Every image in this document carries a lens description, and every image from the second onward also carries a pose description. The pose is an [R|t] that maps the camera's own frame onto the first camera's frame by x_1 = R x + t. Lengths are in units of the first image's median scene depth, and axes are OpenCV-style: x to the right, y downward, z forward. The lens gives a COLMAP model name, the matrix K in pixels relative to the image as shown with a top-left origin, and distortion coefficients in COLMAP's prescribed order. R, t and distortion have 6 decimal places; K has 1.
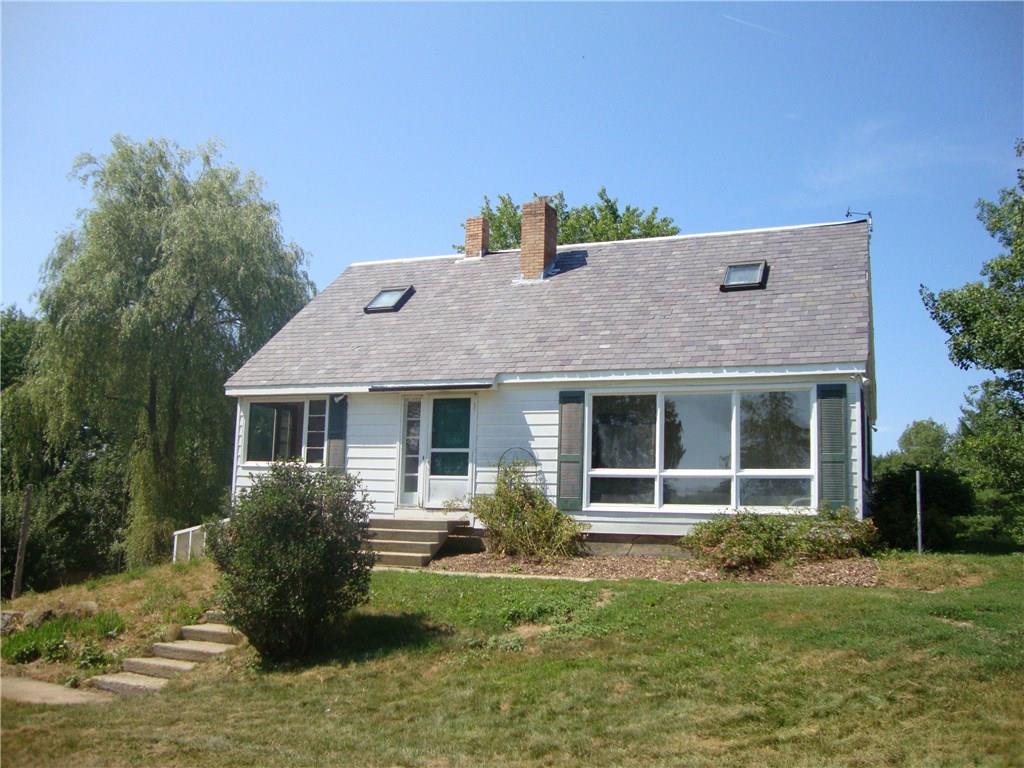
lens RADIAL K [[911.9, 0, 512.0], [0, 911.9, 384.0], [0, 0, 1]] dist [-0.112251, 0.000734]
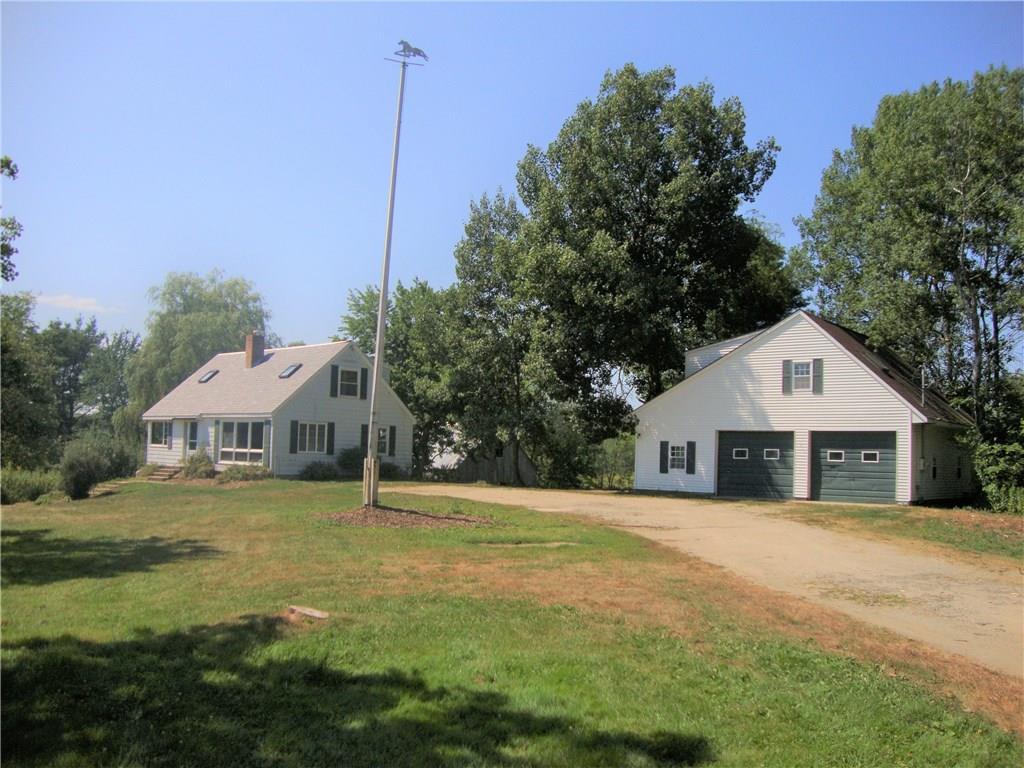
lens RADIAL K [[911.9, 0, 512.0], [0, 911.9, 384.0], [0, 0, 1]] dist [-0.112251, 0.000734]
pose [[0.951025, -0.025691, -0.308045, 1.677258], [0.039559, 0.998461, 0.038857, -0.165107], [0.306573, -0.049140, 0.950578, -1.267286]]
